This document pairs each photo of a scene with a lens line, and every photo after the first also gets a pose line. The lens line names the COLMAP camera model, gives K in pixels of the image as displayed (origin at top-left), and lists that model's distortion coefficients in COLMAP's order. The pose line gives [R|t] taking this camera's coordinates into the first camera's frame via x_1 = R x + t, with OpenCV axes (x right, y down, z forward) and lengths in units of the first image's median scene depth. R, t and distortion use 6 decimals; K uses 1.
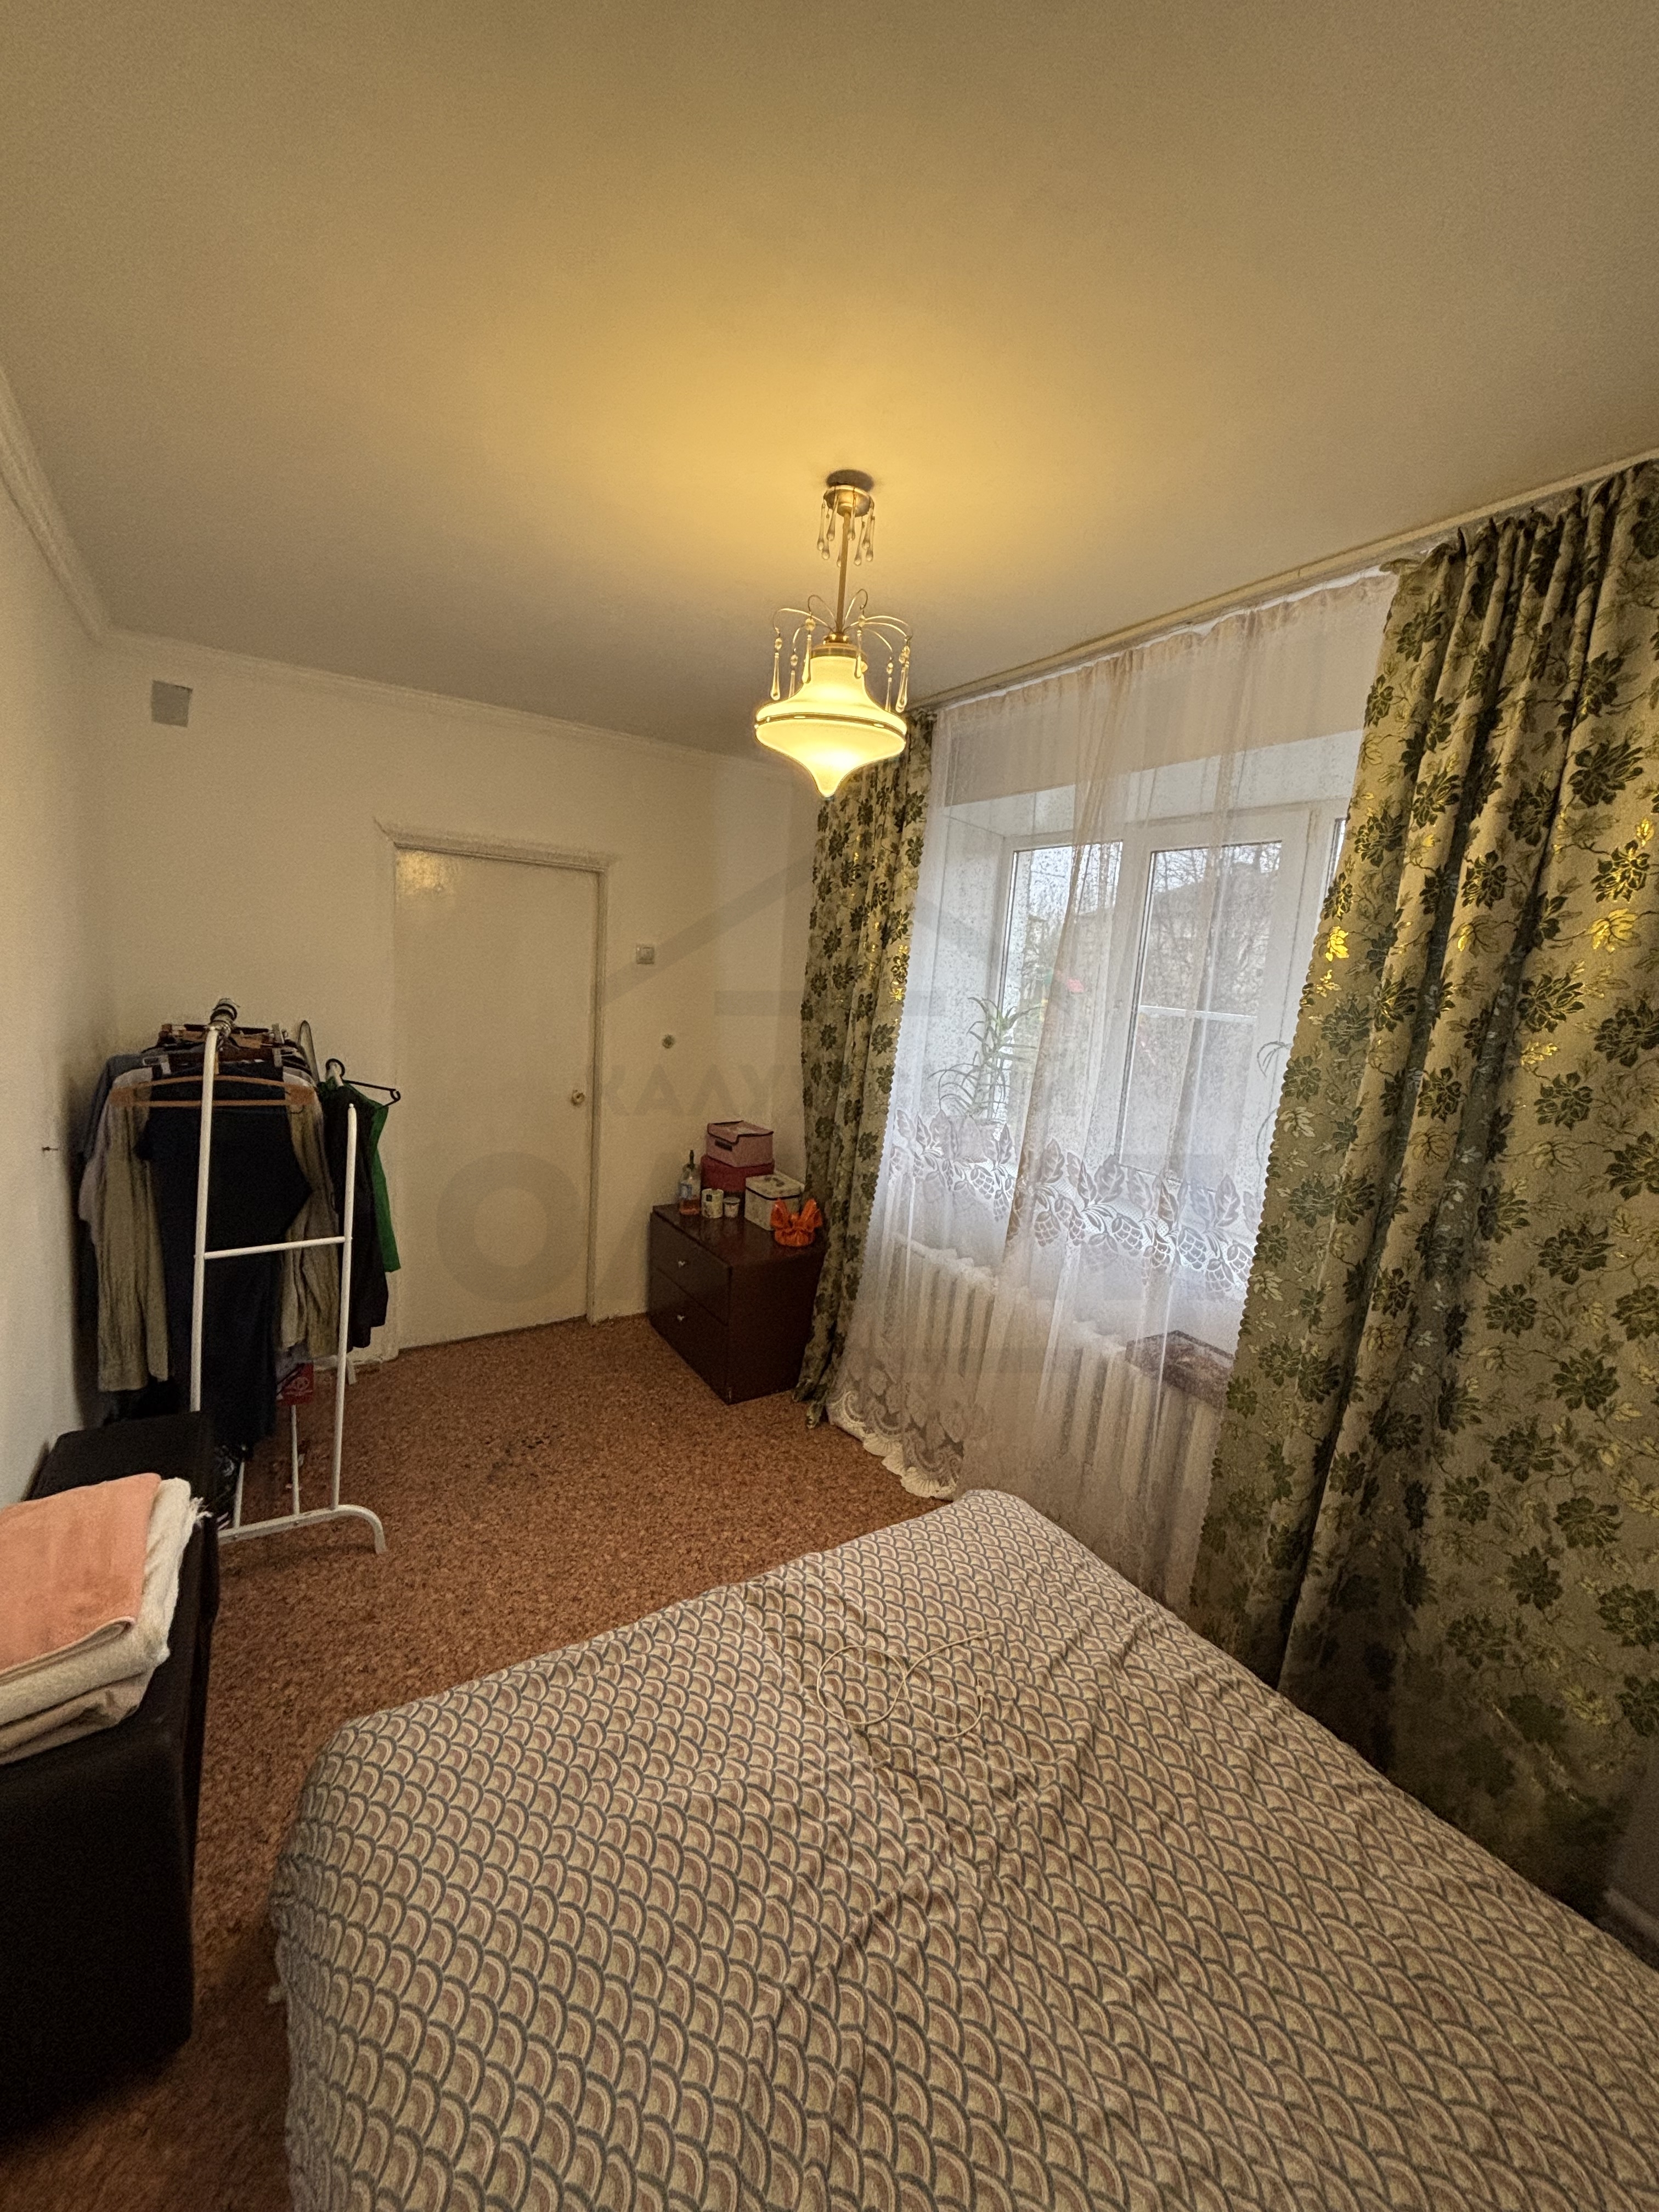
lens RADIAL K [[881.7, 0, 829.5], [0, 881.7, 1106.0], [0, 0, 1]] dist [-0.002002, 0.000486]
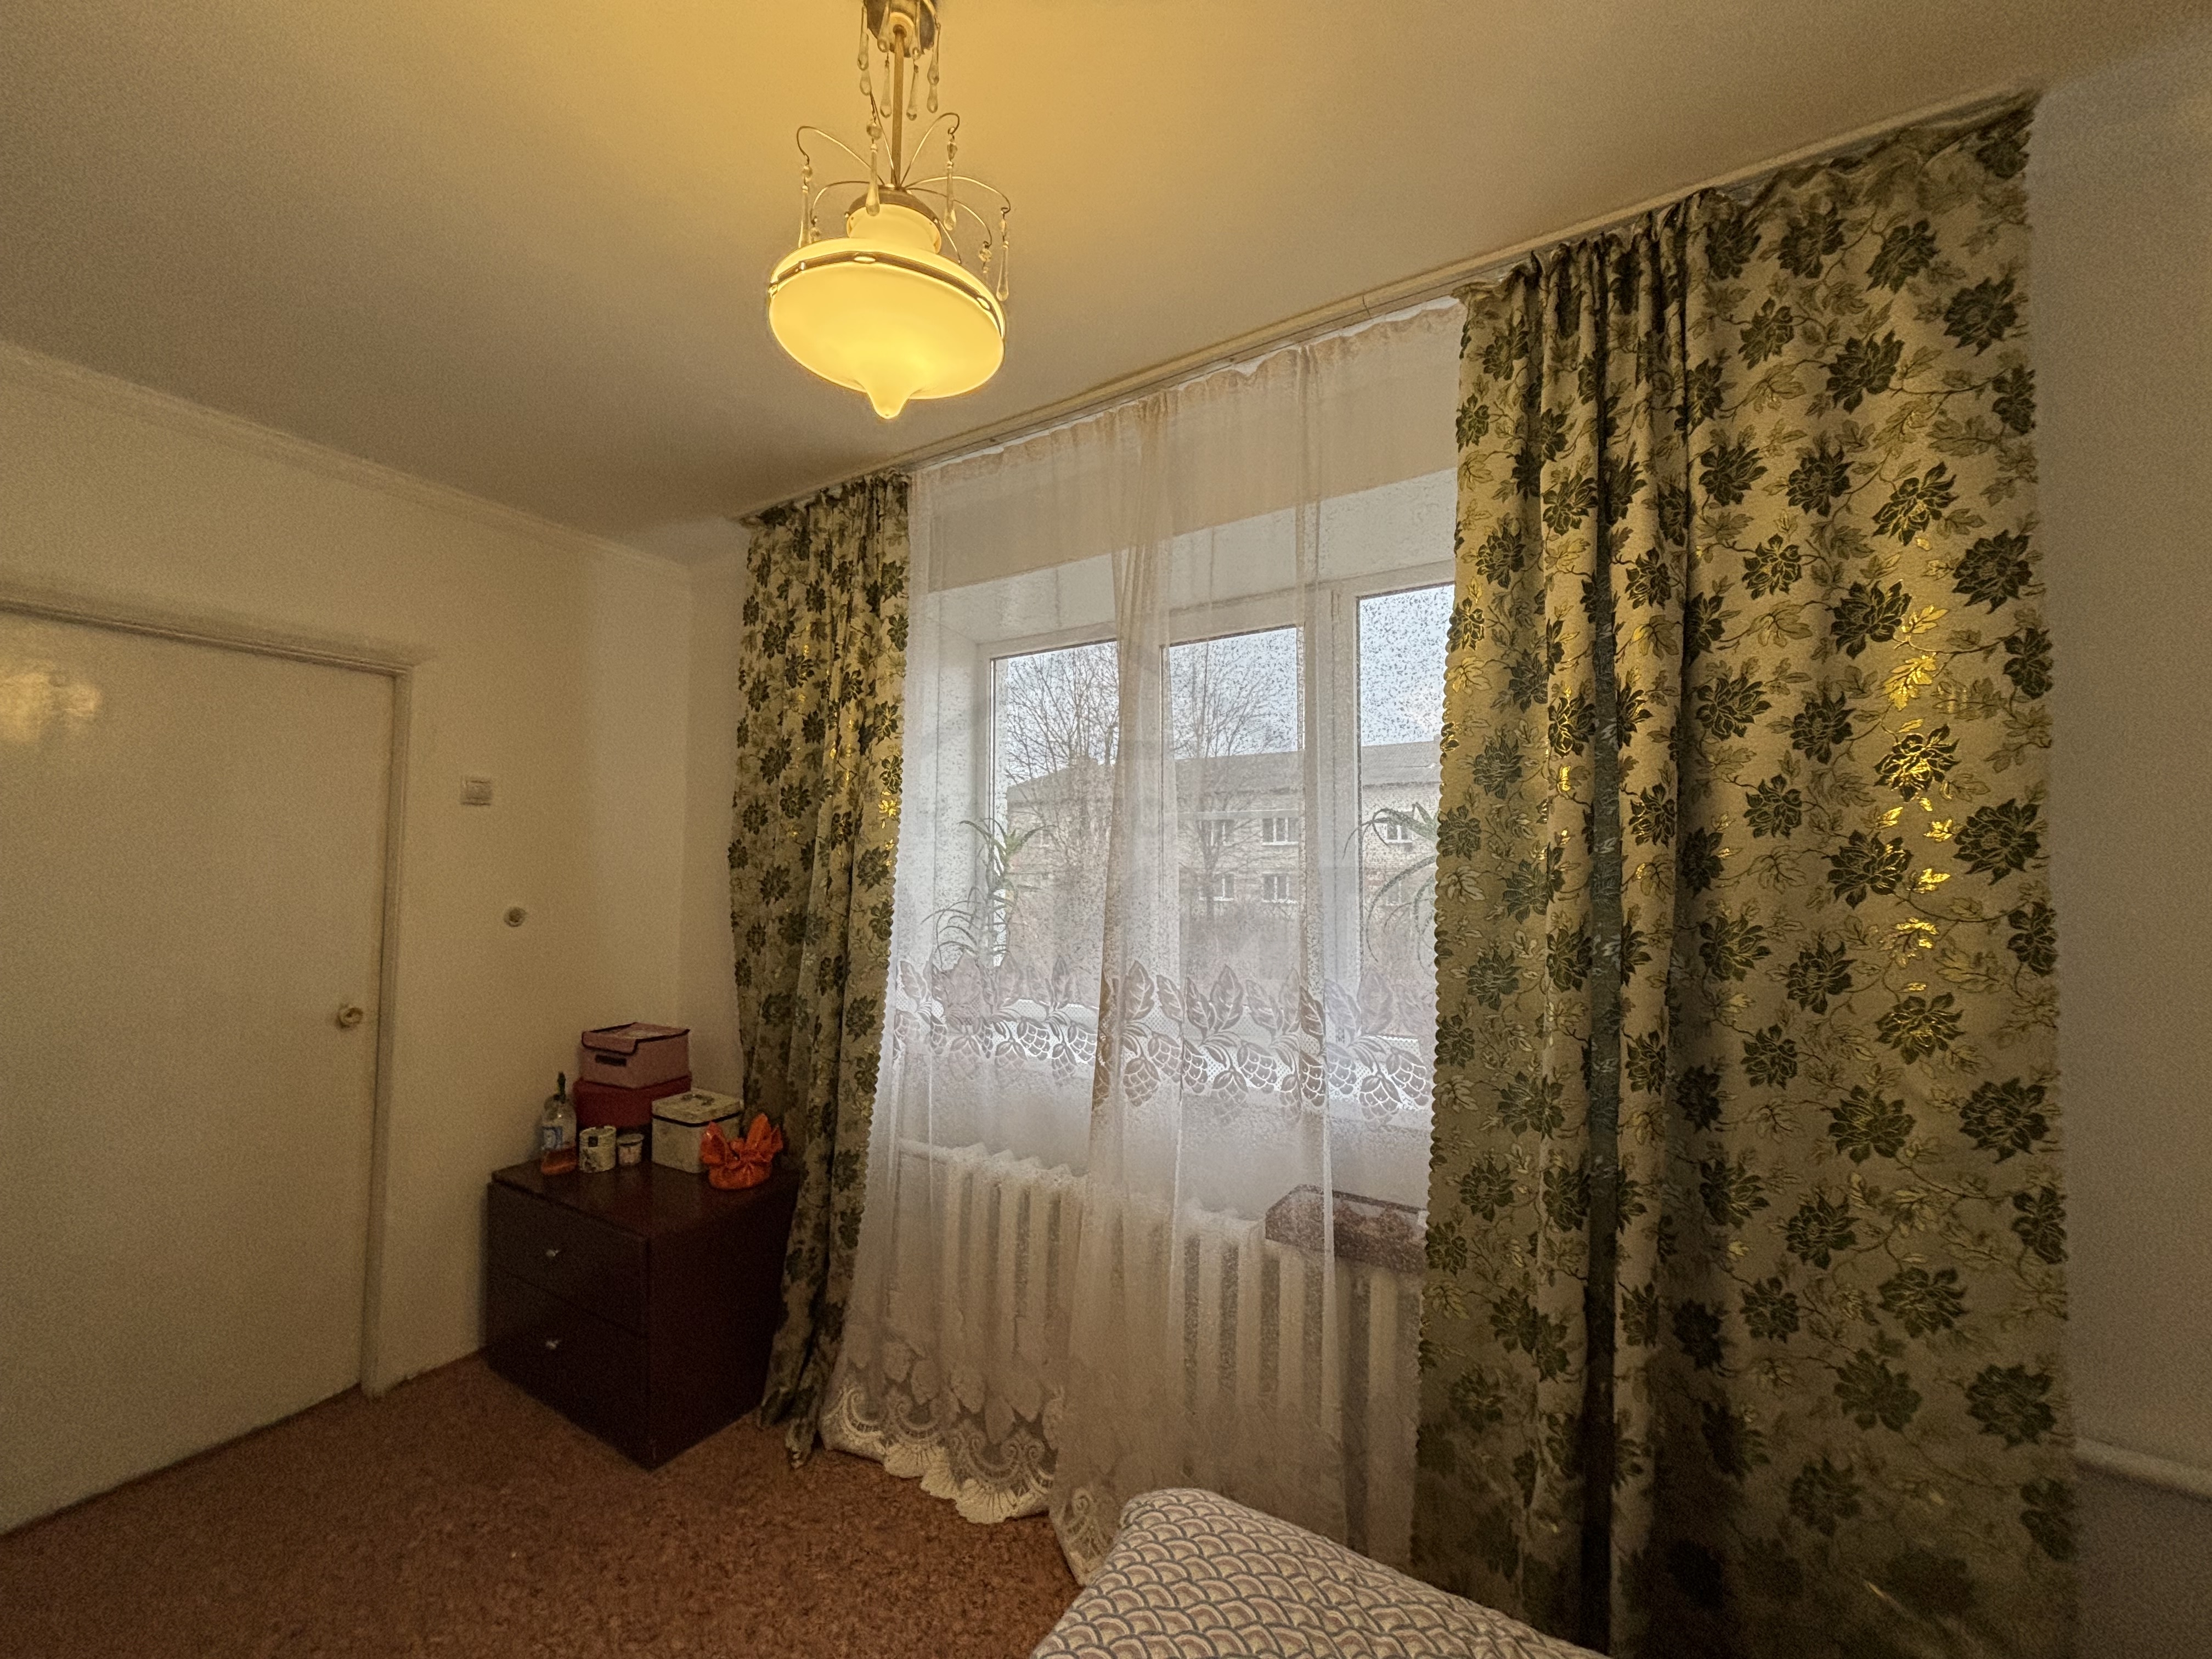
lens RADIAL K [[881.7, 0, 1106.0], [0, 881.7, 829.5], [0, 0, 1]] dist [-0.002002, 0.000486]
pose [[0.898937, -0.043708, 0.435893, -0.095927], [0.125664, 0.978922, -0.160998, 0.041051], [-0.419668, 0.199503, 0.885481, 0.269632]]
